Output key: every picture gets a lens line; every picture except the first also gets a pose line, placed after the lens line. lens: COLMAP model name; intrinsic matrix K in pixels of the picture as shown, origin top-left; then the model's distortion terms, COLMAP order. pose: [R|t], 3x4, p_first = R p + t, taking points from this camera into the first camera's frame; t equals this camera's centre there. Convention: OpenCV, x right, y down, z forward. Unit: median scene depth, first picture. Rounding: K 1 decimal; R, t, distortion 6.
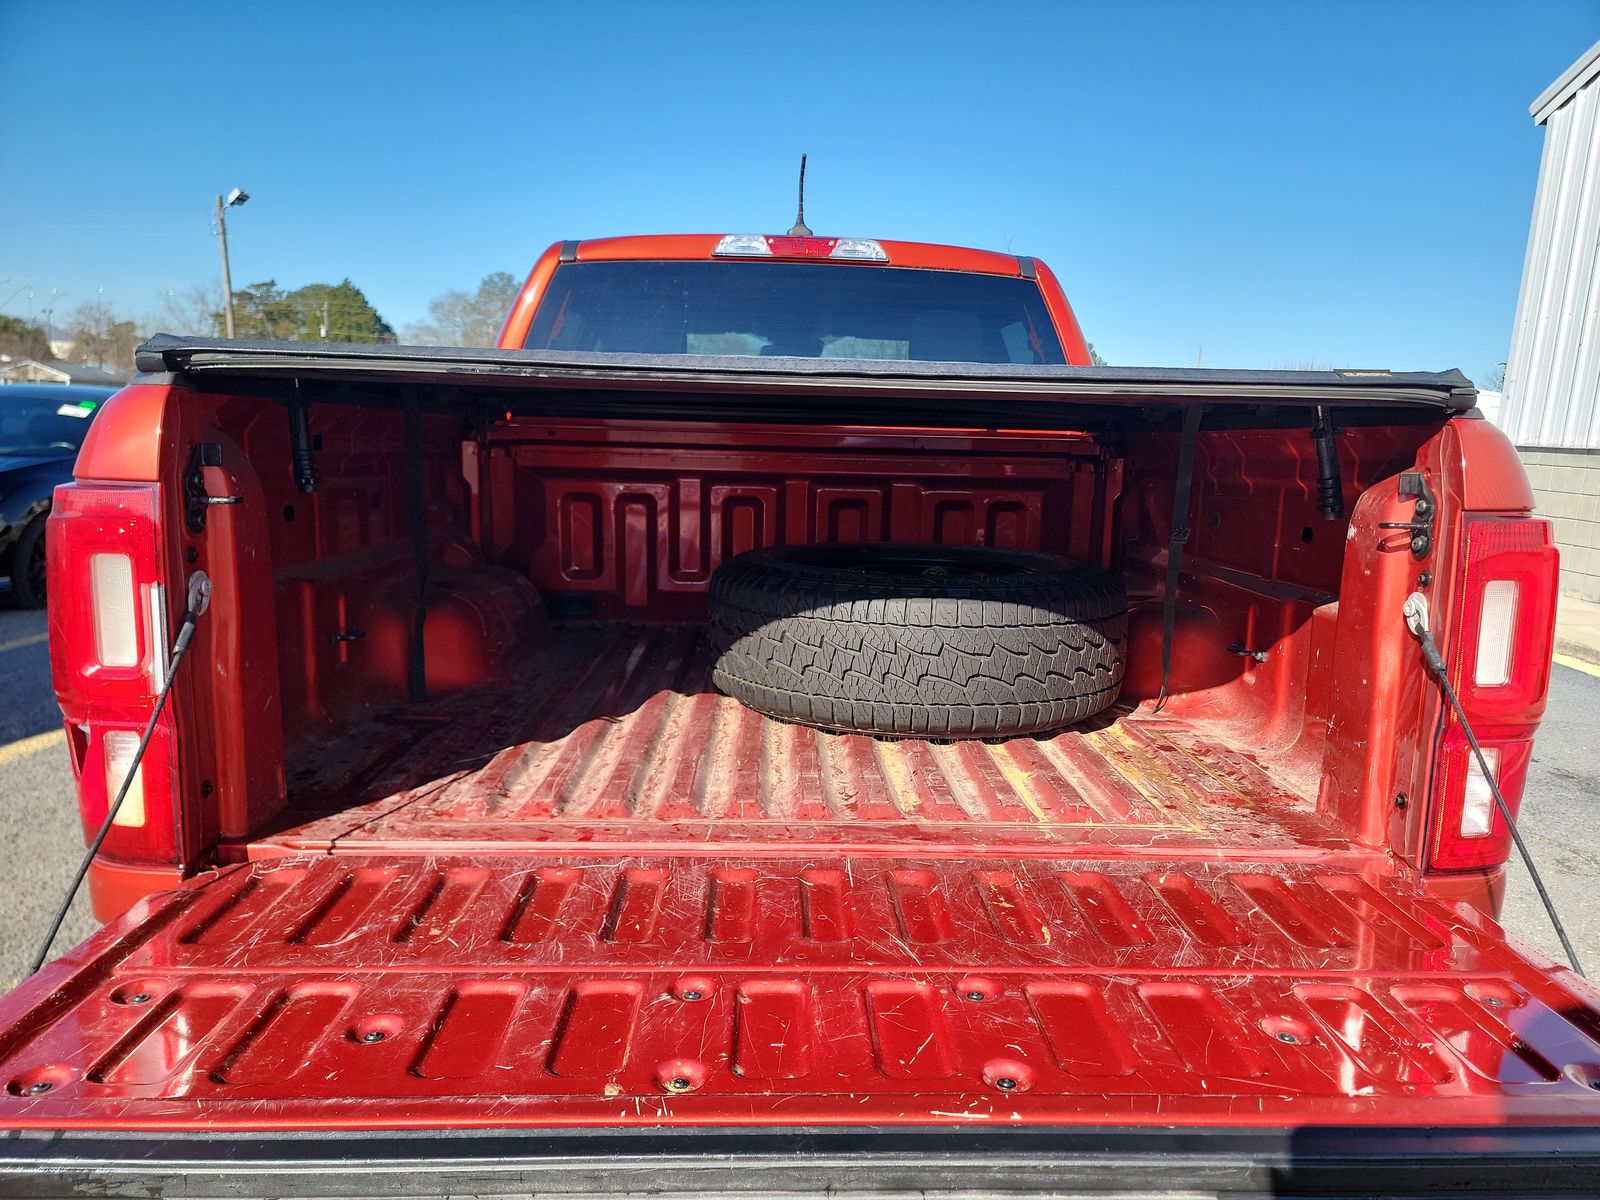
lens RADIAL K [[1140.2, 0, 834.1], [0, 1140.2, 602.3], [0, 0, 1]] dist [0.005548, -0.003984]
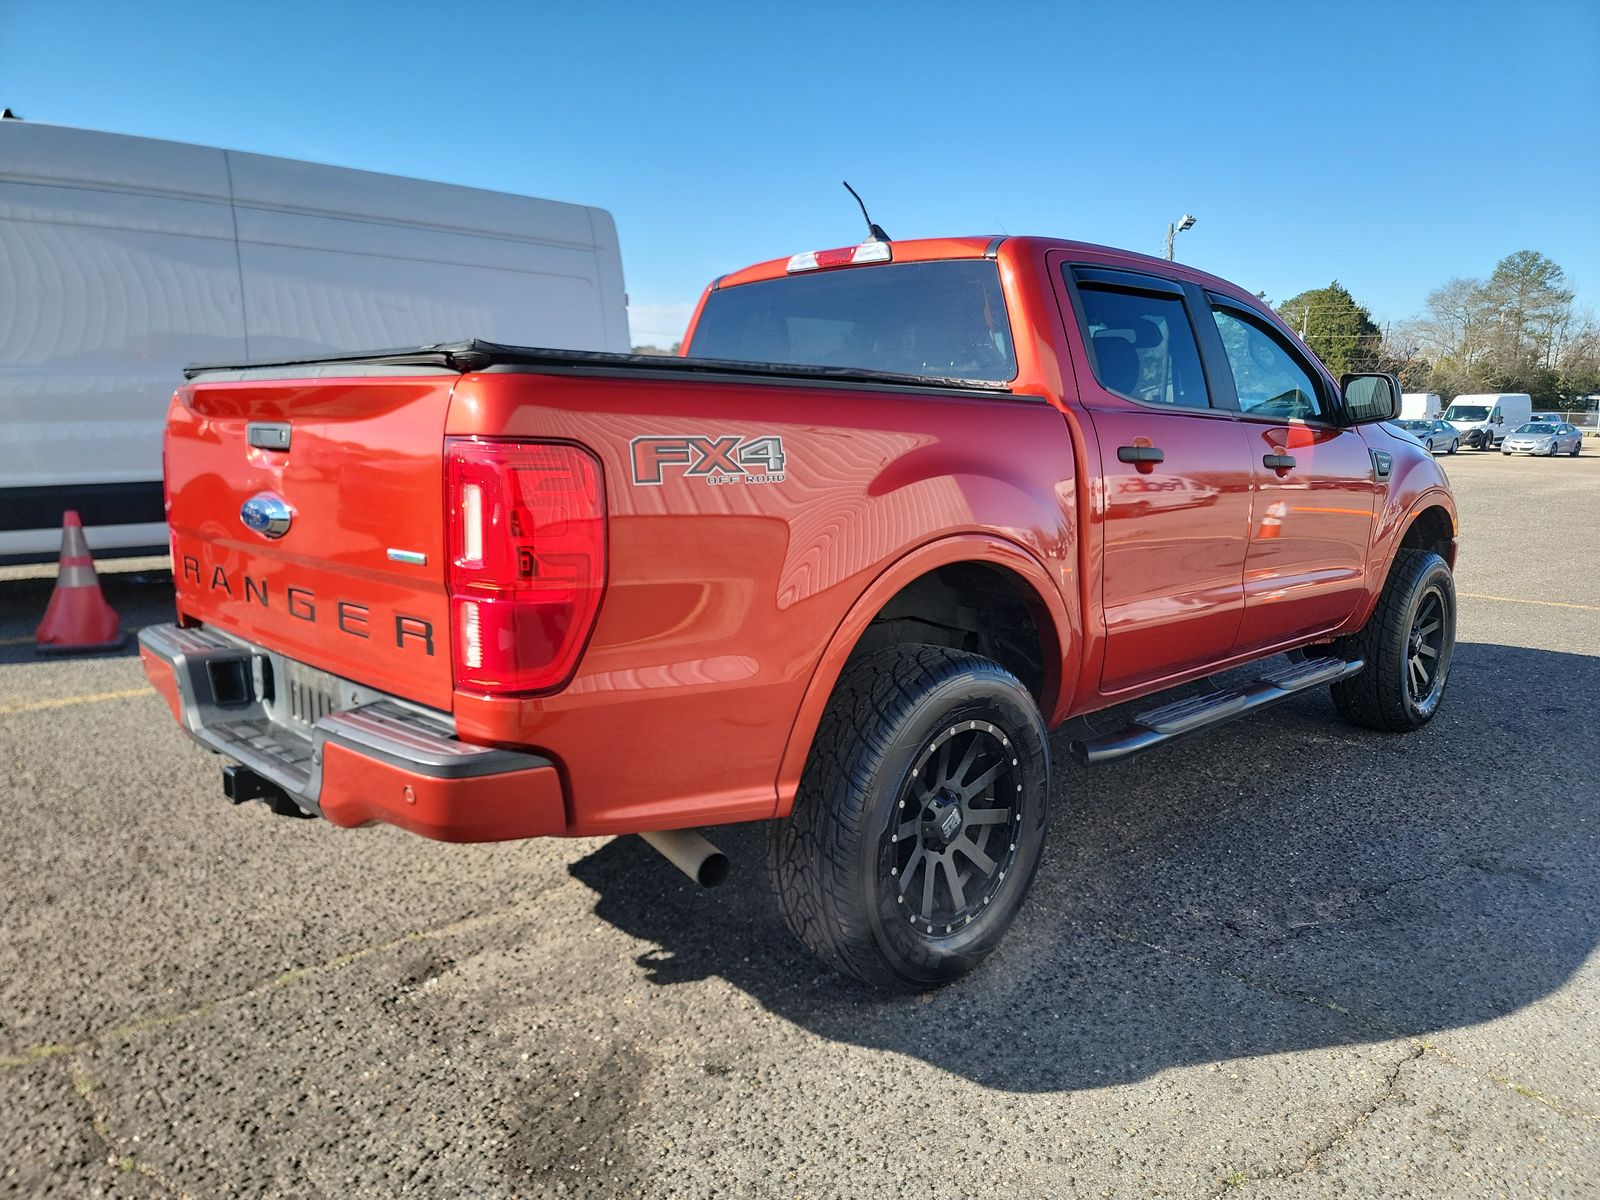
lens RADIAL K [[1148.7, 0, 800.0], [0, 1148.7, 600.0], [0, 0, 1]] dist [0.008816, -0.005373]
pose [[0.664215, 0.083448, -0.742869, 0.250315], [-0.089587, 0.995474, 0.031722, 0.005624], [0.742154, 0.045481, 0.668685, 0.044833]]
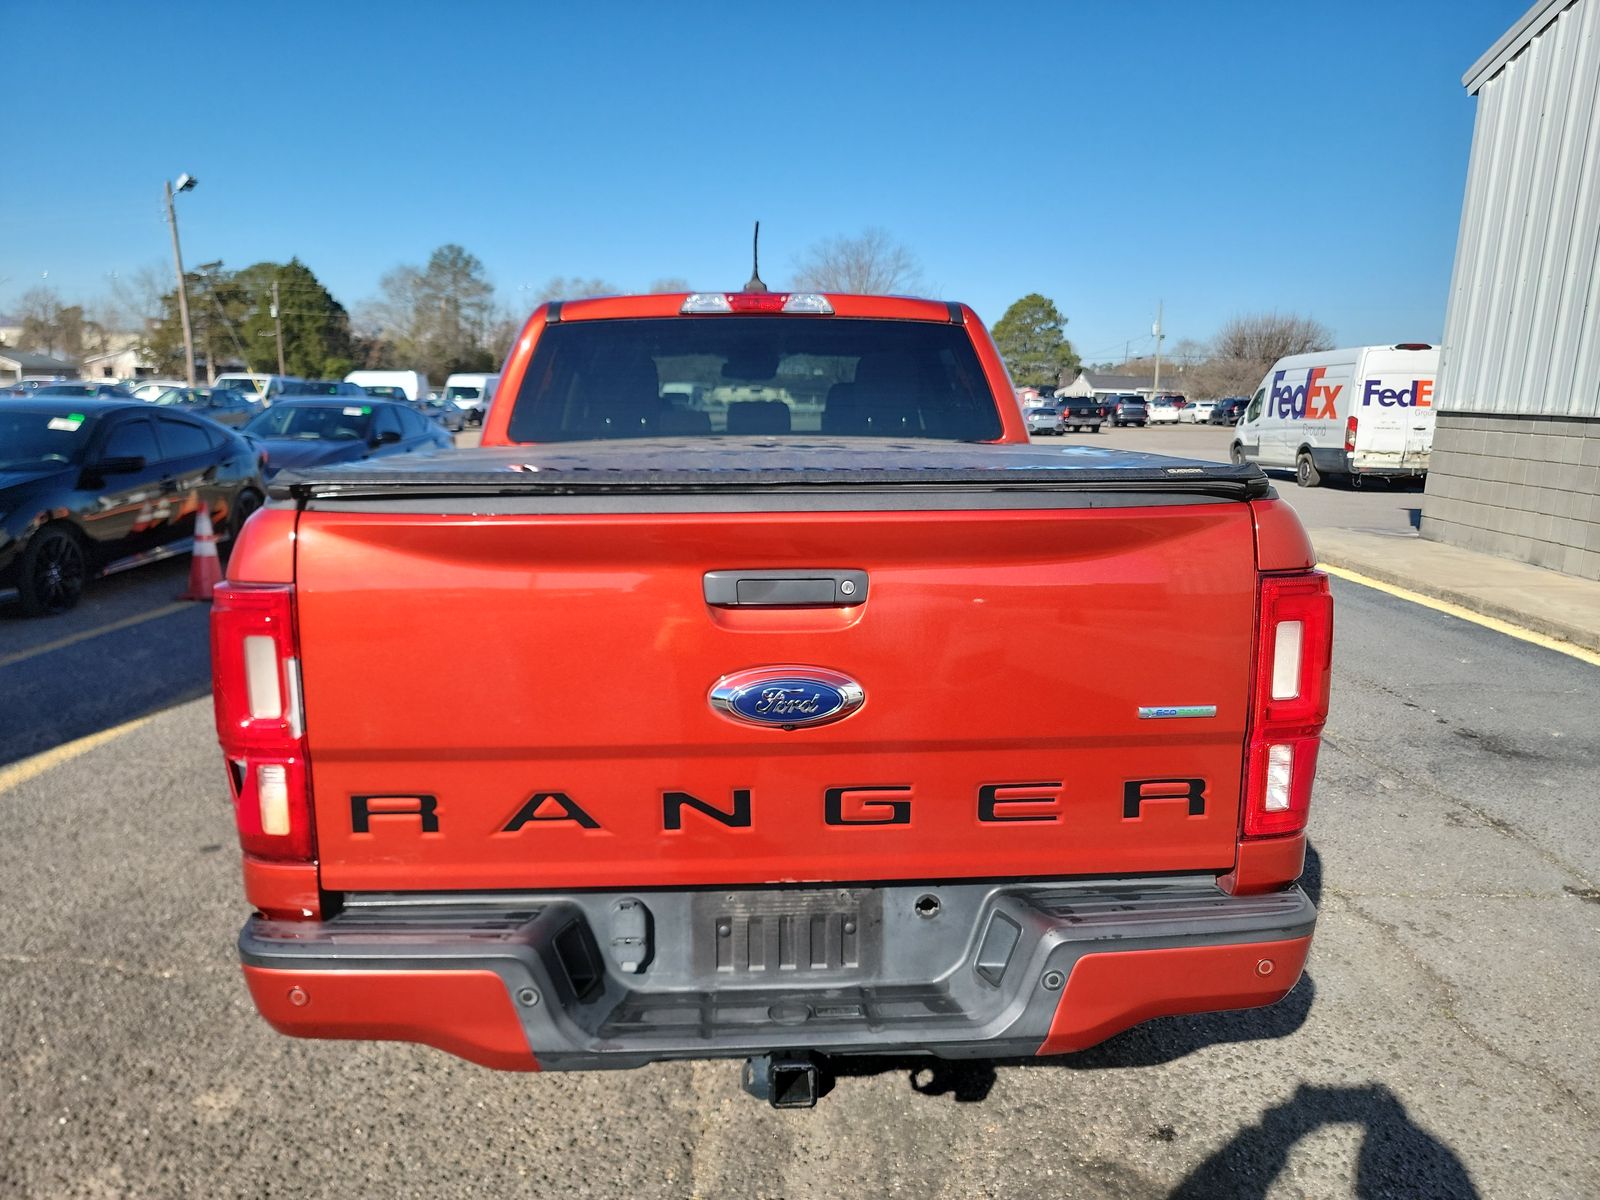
lens RADIAL K [[1148.7, 0, 800.0], [0, 1148.7, 600.0], [0, 0, 1]] dist [0.008816, -0.005373]
pose [[0.999551, -0.029965, 0.000610, 0.001237], [0.029937, 0.999160, 0.027982, -0.012672], [-0.001448, -0.027951, 0.999608, -0.044575]]
